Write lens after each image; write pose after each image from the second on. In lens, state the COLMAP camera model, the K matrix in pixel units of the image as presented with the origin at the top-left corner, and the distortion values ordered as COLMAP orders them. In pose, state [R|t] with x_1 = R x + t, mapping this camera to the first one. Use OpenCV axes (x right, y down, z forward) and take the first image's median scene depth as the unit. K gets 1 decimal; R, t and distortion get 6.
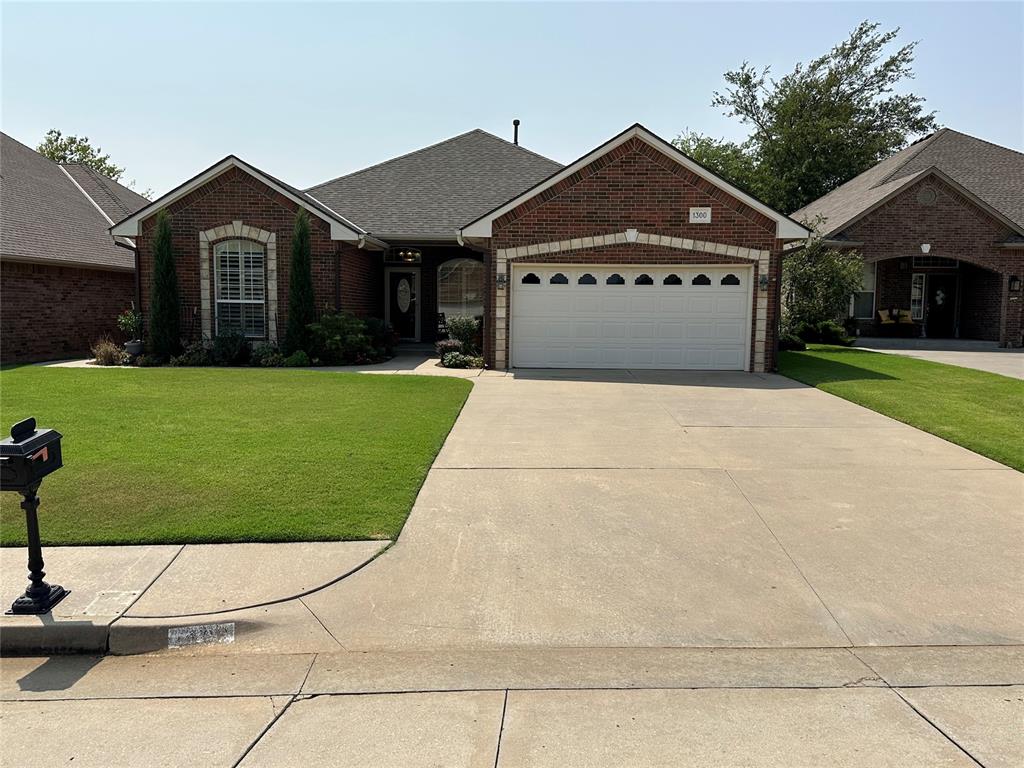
lens RADIAL K [[872.8, 0, 512.0], [0, 872.8, 384.0], [0, 0, 1]] dist [0.174883, -0.333966]
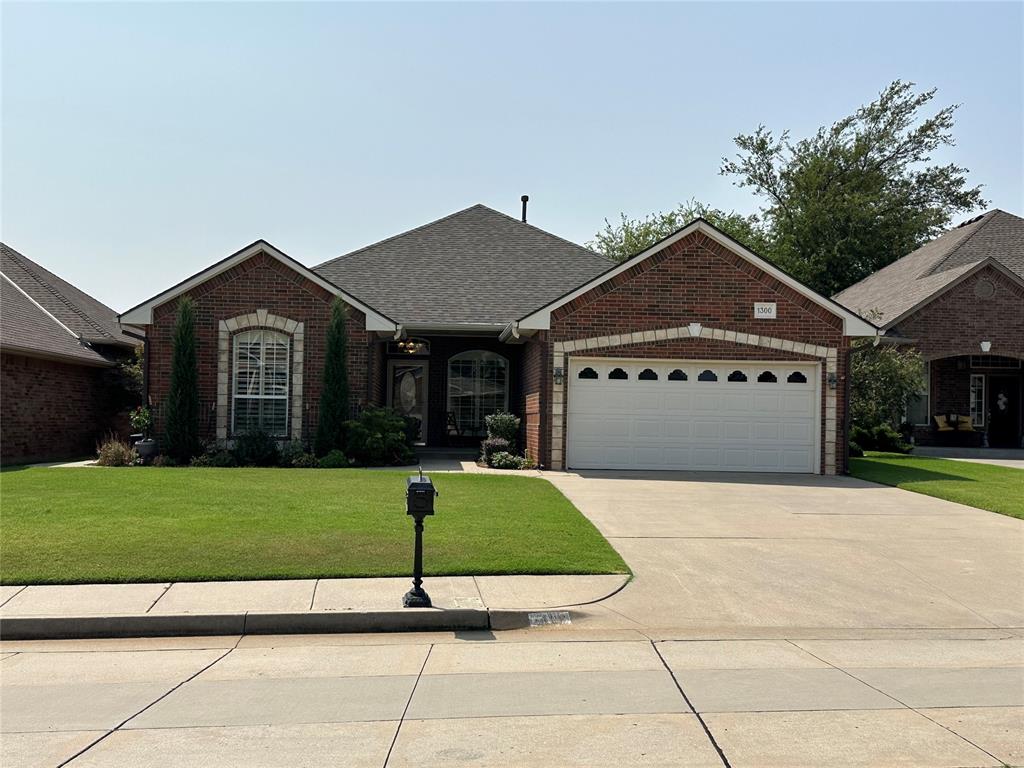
lens RADIAL K [[1208.6, 0, 512.0], [0, 1208.6, 384.0], [0, 0, 1]] dist [0.195996, -0.433747]
pose [[0.996825, 0.008618, 0.079155, -0.151225], [0.000352, 0.993639, -0.112614, 0.034330], [-0.079622, 0.112284, 0.990481, -0.256643]]
